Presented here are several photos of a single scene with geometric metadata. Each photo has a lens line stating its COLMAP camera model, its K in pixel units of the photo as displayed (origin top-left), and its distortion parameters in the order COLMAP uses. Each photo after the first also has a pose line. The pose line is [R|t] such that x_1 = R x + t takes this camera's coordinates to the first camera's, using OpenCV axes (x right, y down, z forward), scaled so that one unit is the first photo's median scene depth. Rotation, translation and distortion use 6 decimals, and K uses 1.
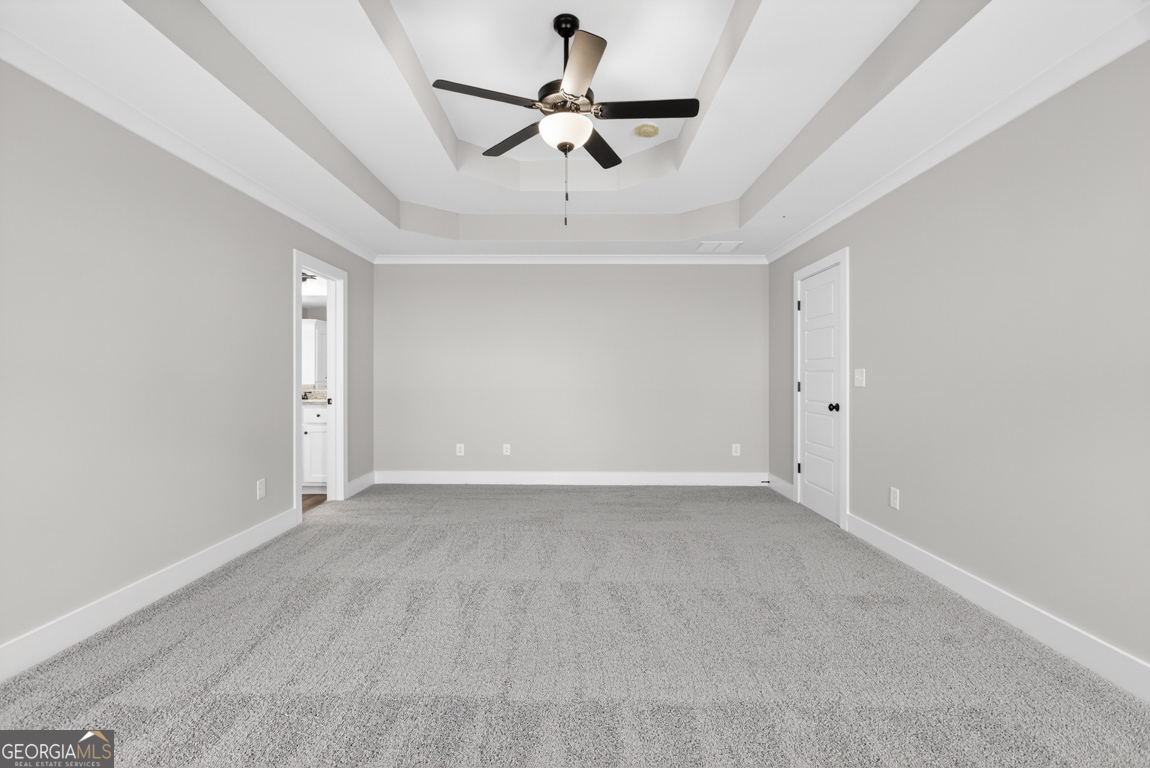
lens RADIAL K [[521.1, 0, 573.9], [0, 521.1, 376.2], [0, 0, 1]] dist [-0.002529, 0.002027]
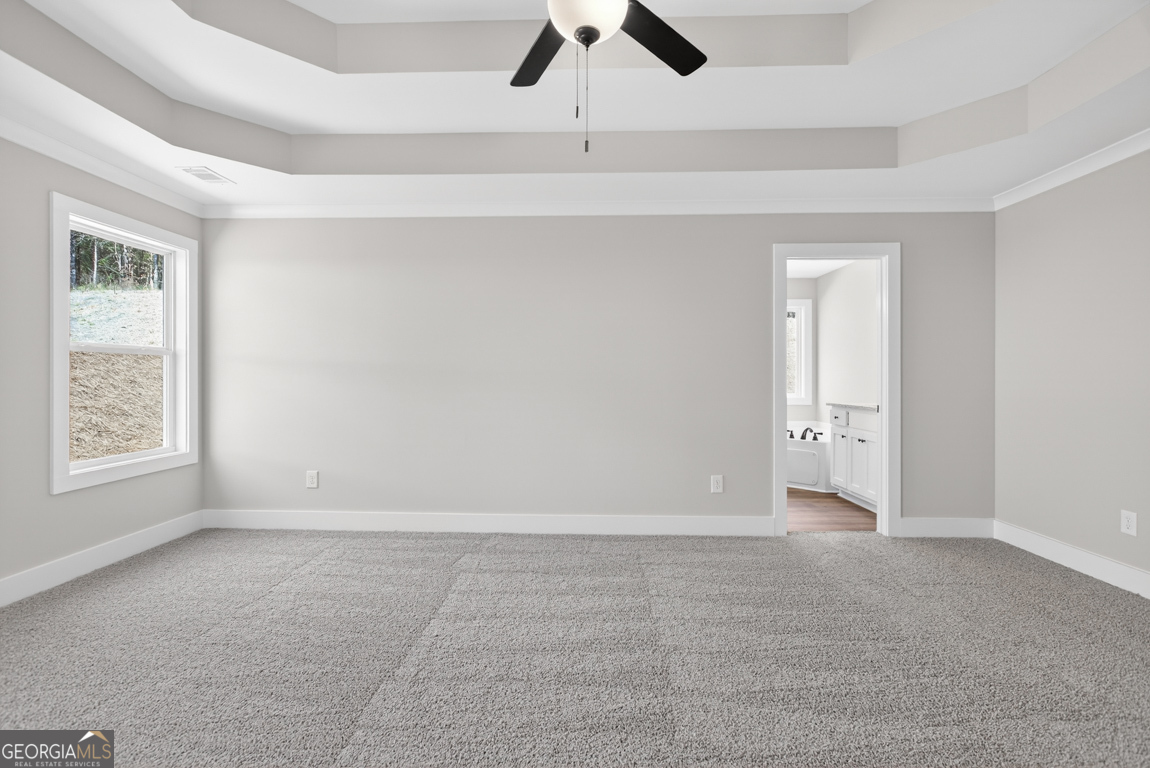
lens RADIAL K [[521.1, 0, 573.9], [0, 521.1, 376.2], [0, 0, 1]] dist [-0.002529, 0.002027]
pose [[-0.040170, -0.006850, -0.999169, 0.452286], [0.003993, 0.999967, -0.007016, 0.000007], [0.999185, -0.004271, -0.040141, 0.698678]]
